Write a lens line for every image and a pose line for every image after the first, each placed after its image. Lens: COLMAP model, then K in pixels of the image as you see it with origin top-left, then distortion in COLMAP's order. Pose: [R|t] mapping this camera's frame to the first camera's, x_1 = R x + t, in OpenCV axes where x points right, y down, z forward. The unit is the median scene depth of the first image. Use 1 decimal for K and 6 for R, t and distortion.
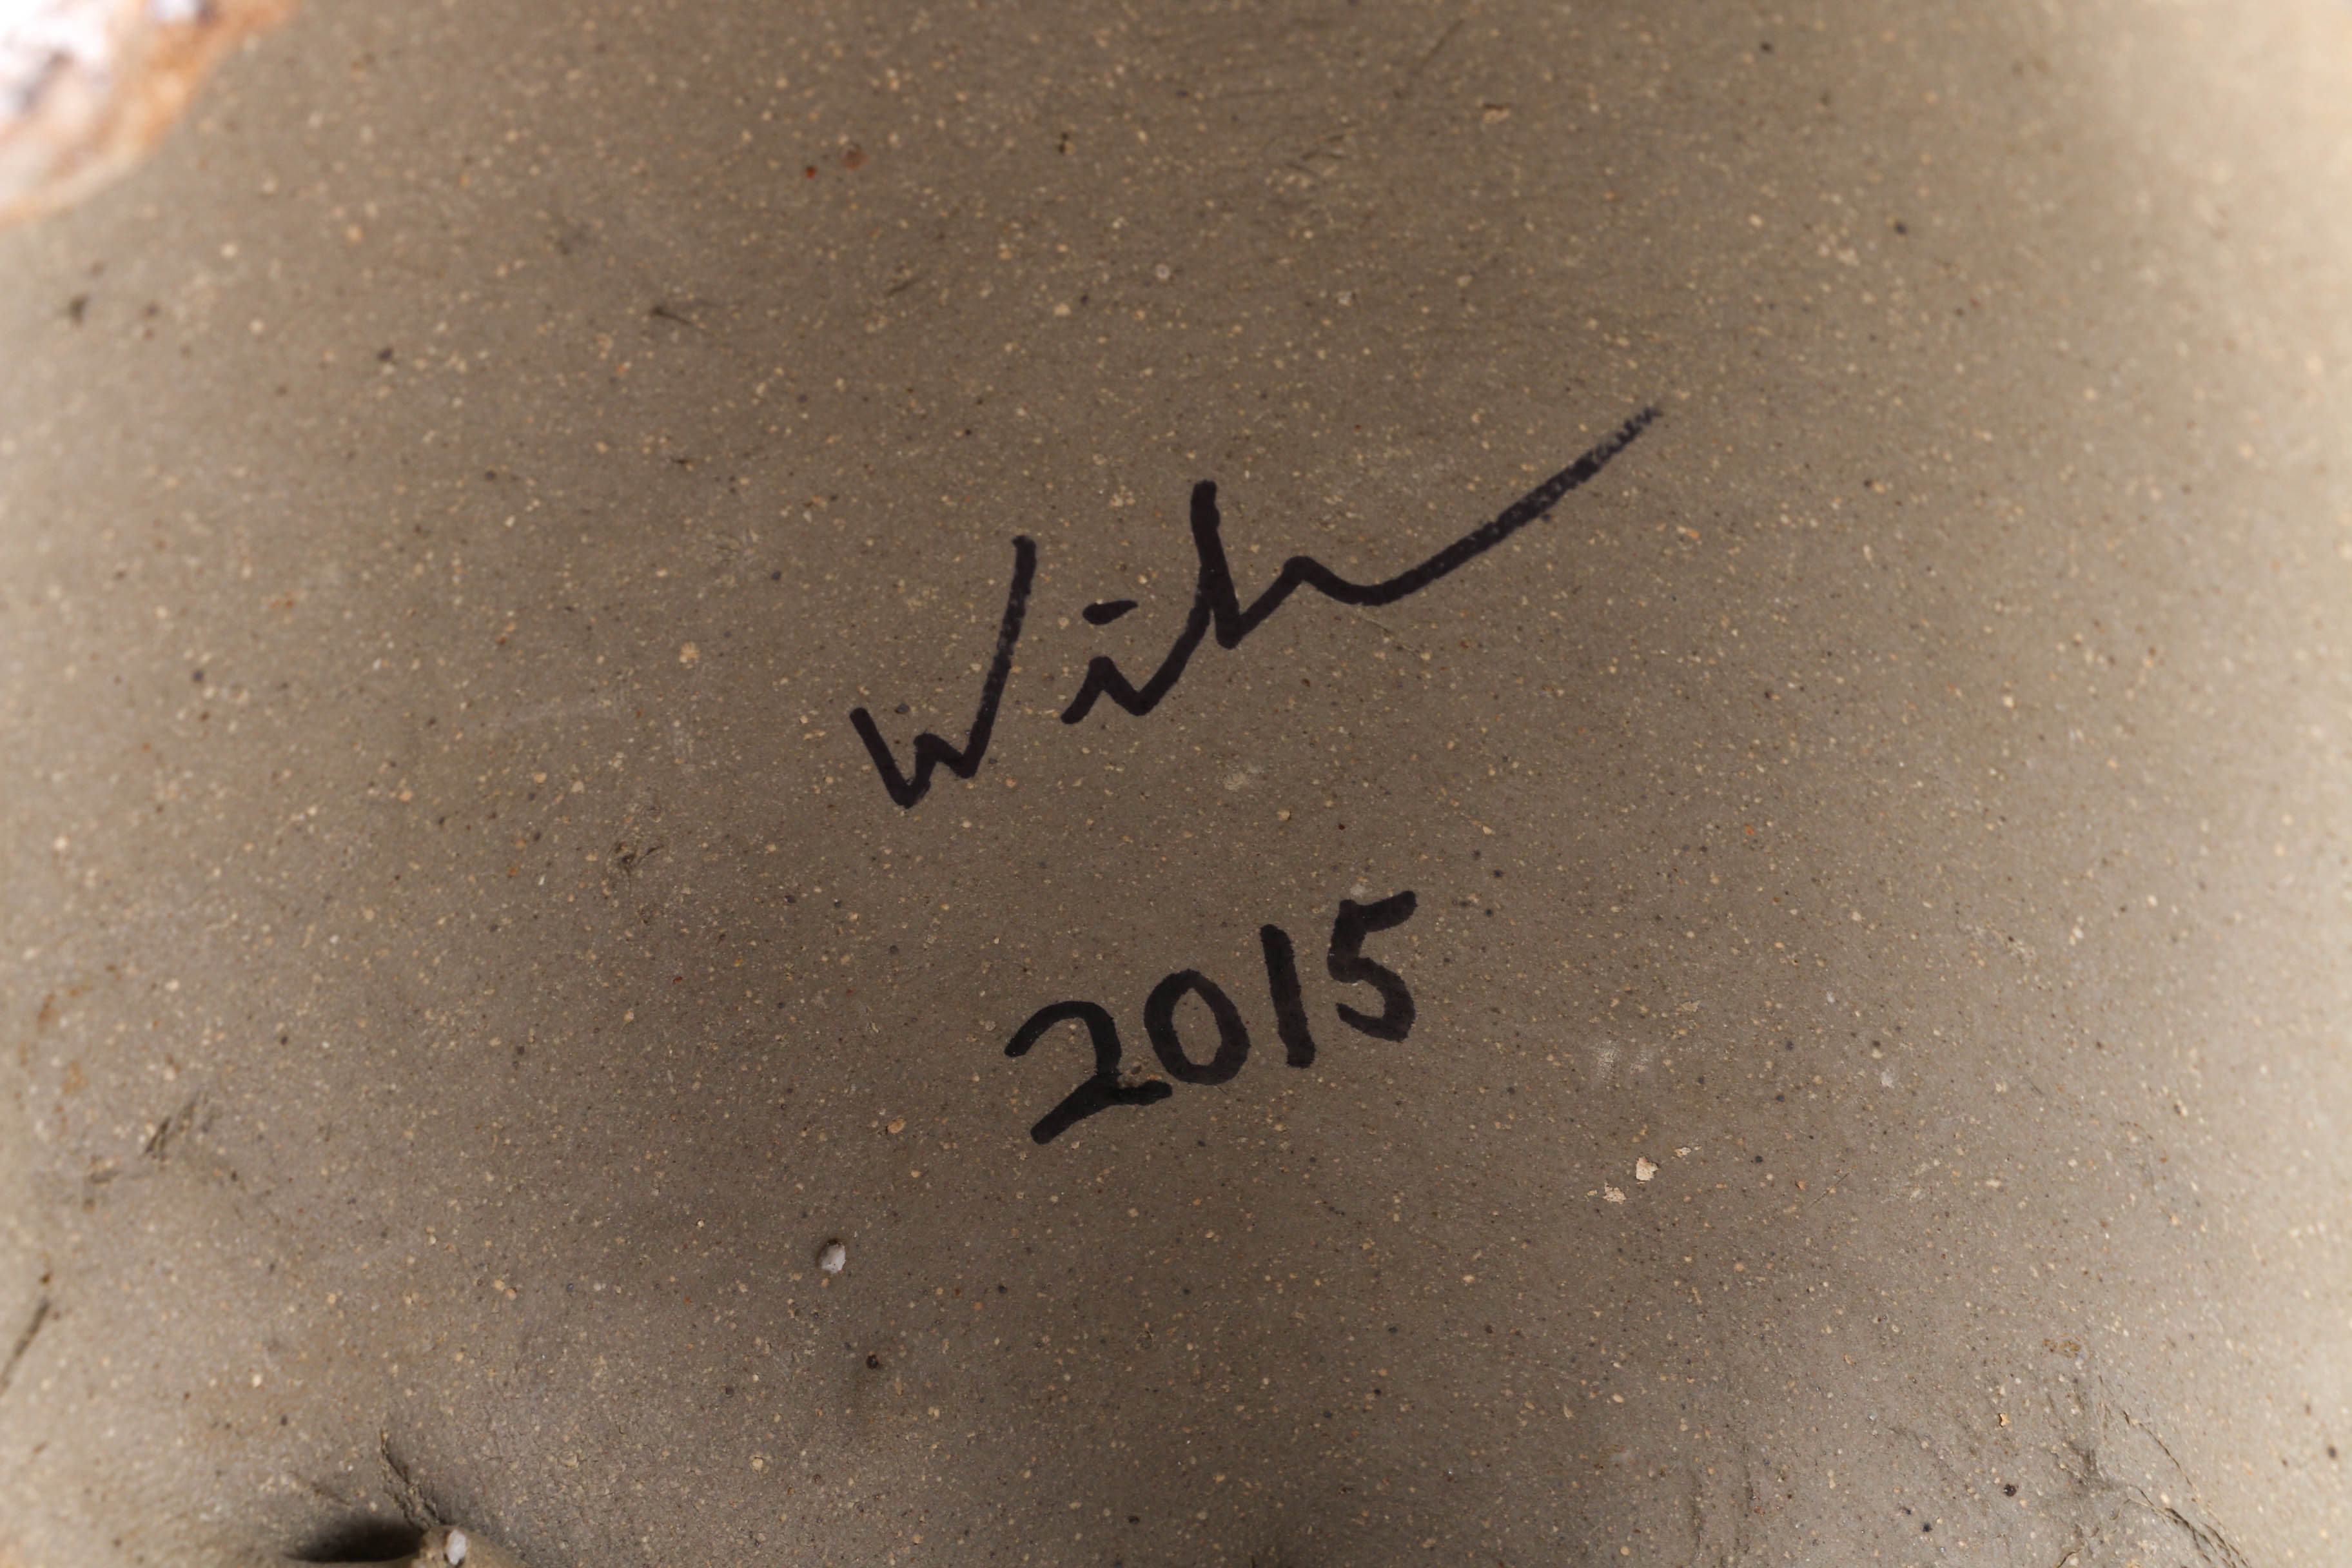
lens RADIAL K [[4901.9, 0, 1175.9], [0, 4901.9, 786.0], [0, 0, 1]] dist [0.009623, 0.000000]
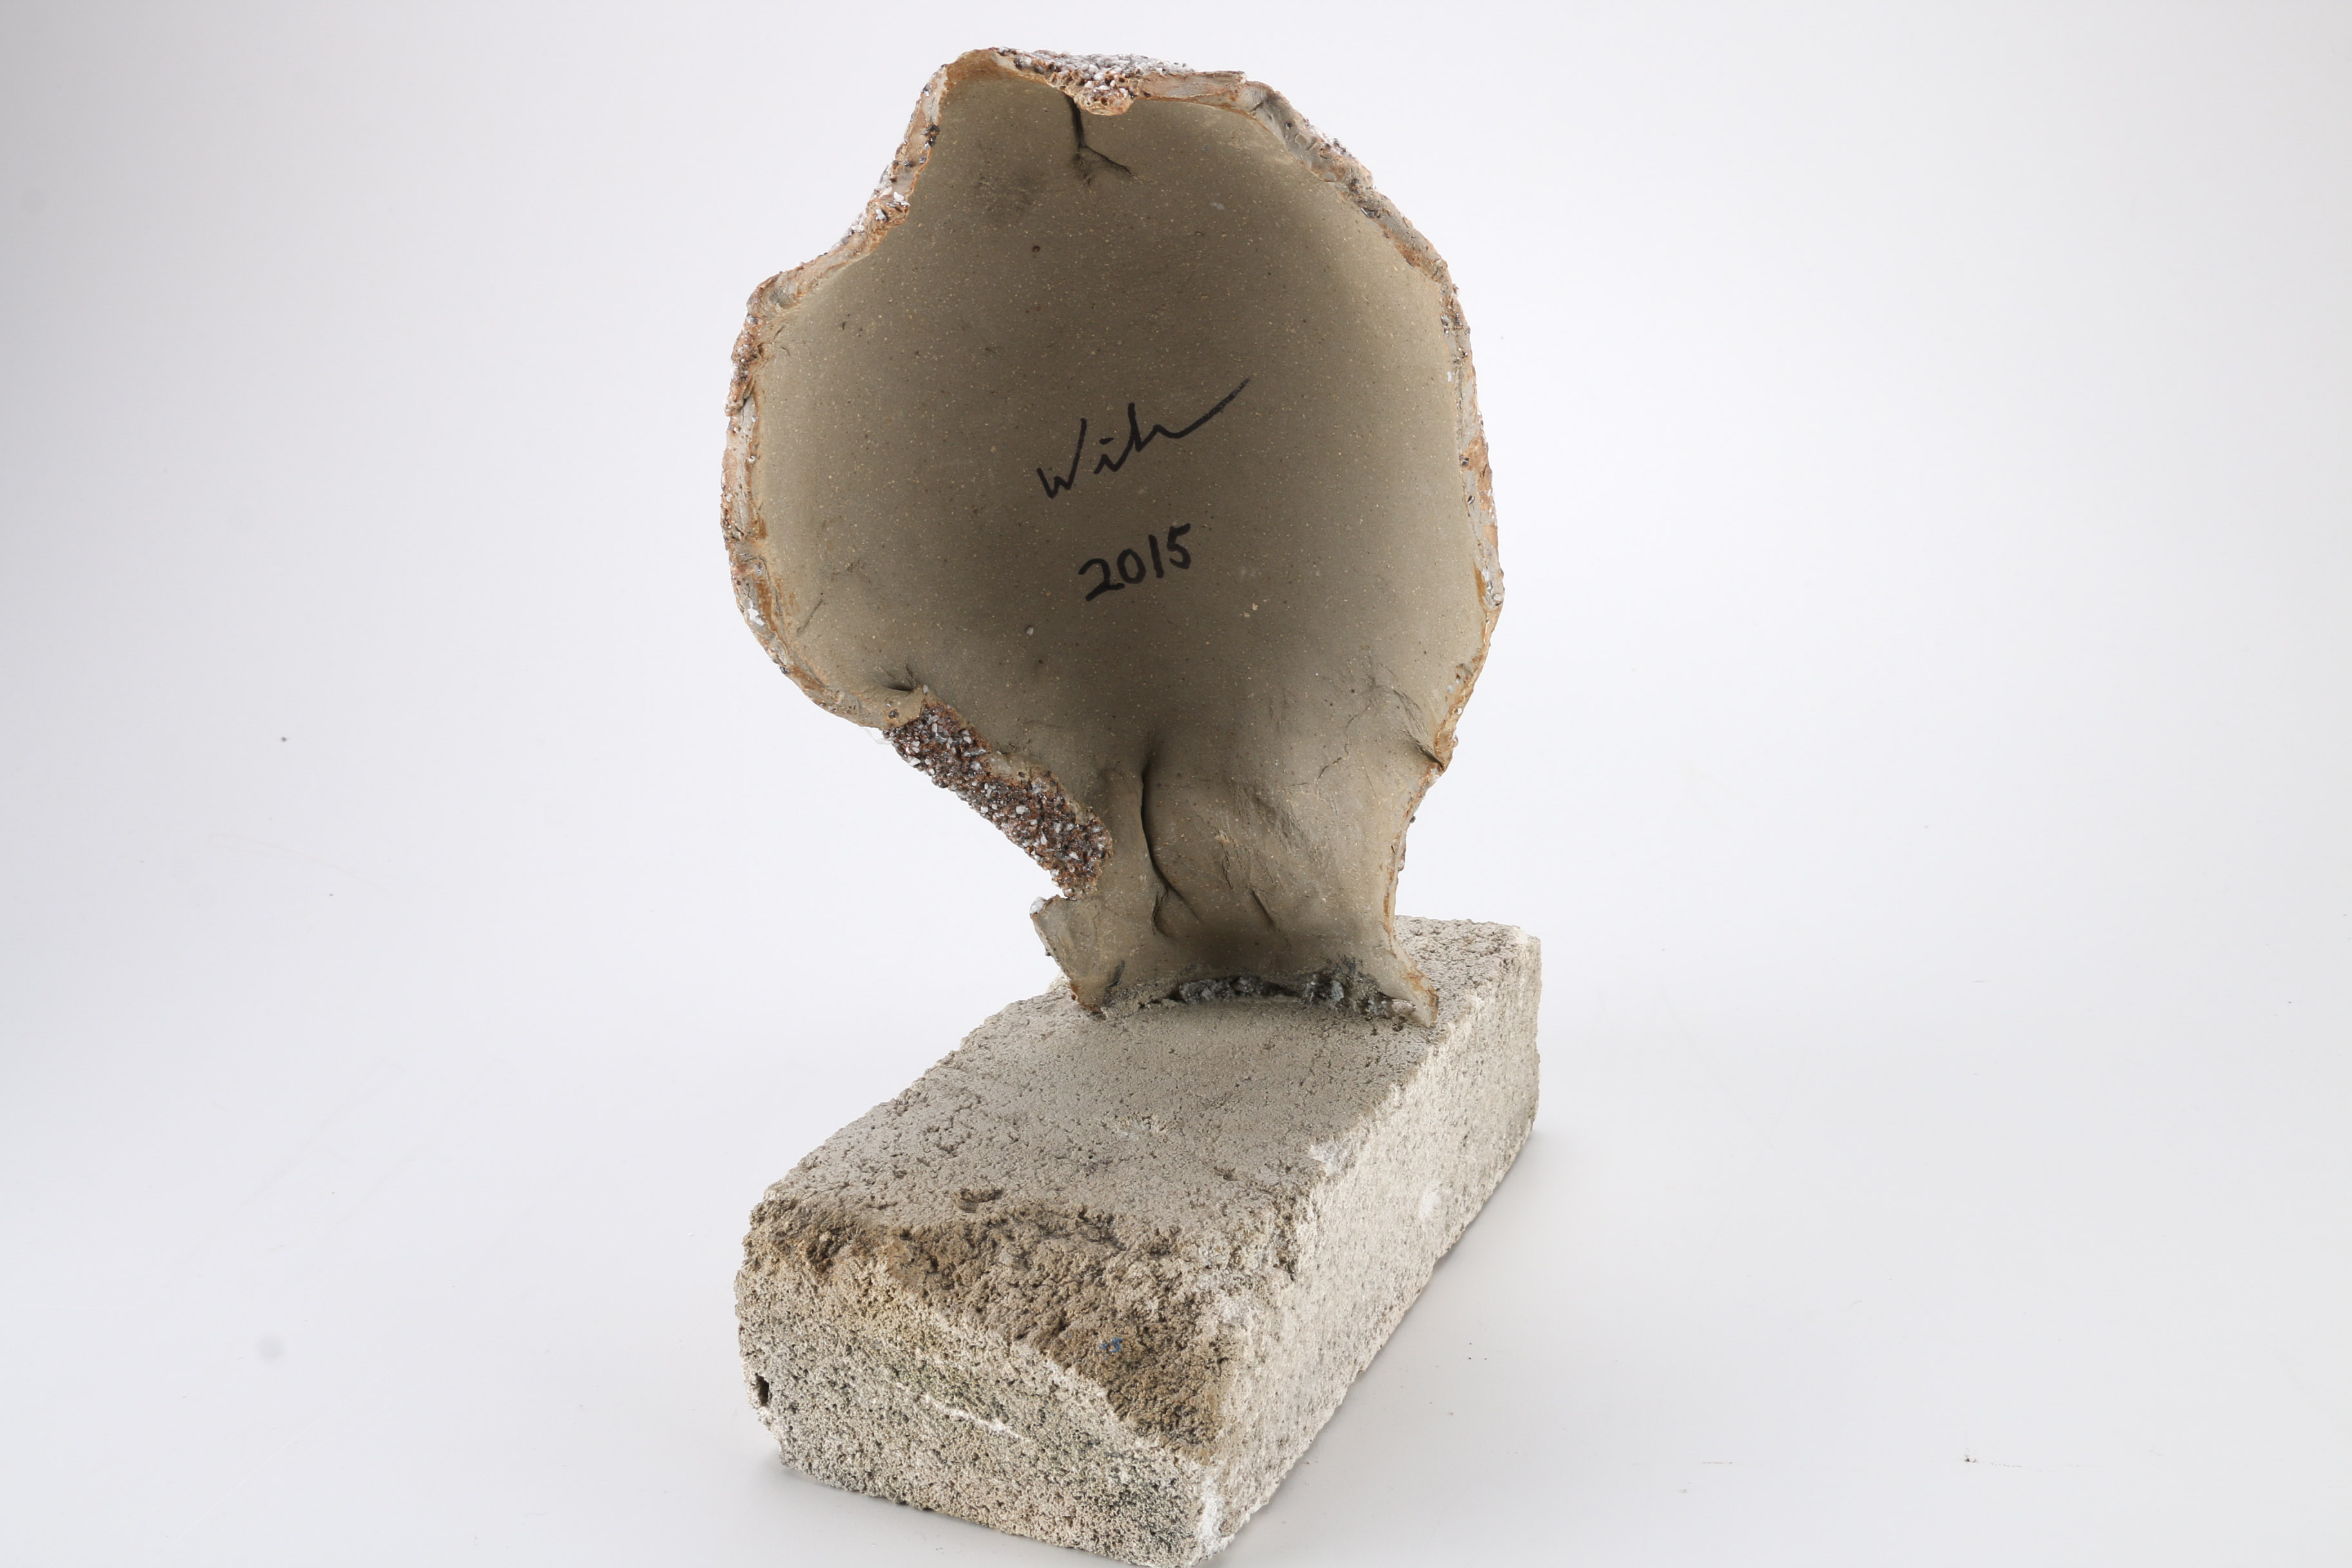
lens RADIAL K [[2435.5, 0, 1176.7], [0, 2435.5, 780.8], [0, 0, 1]] dist [-0.017138, 0.000000]
pose [[0.999499, 0.012460, -0.029095, 0.095601], [-0.014867, 0.996352, -0.084036, 0.371780], [0.027941, 0.084426, 0.996038, -0.807327]]
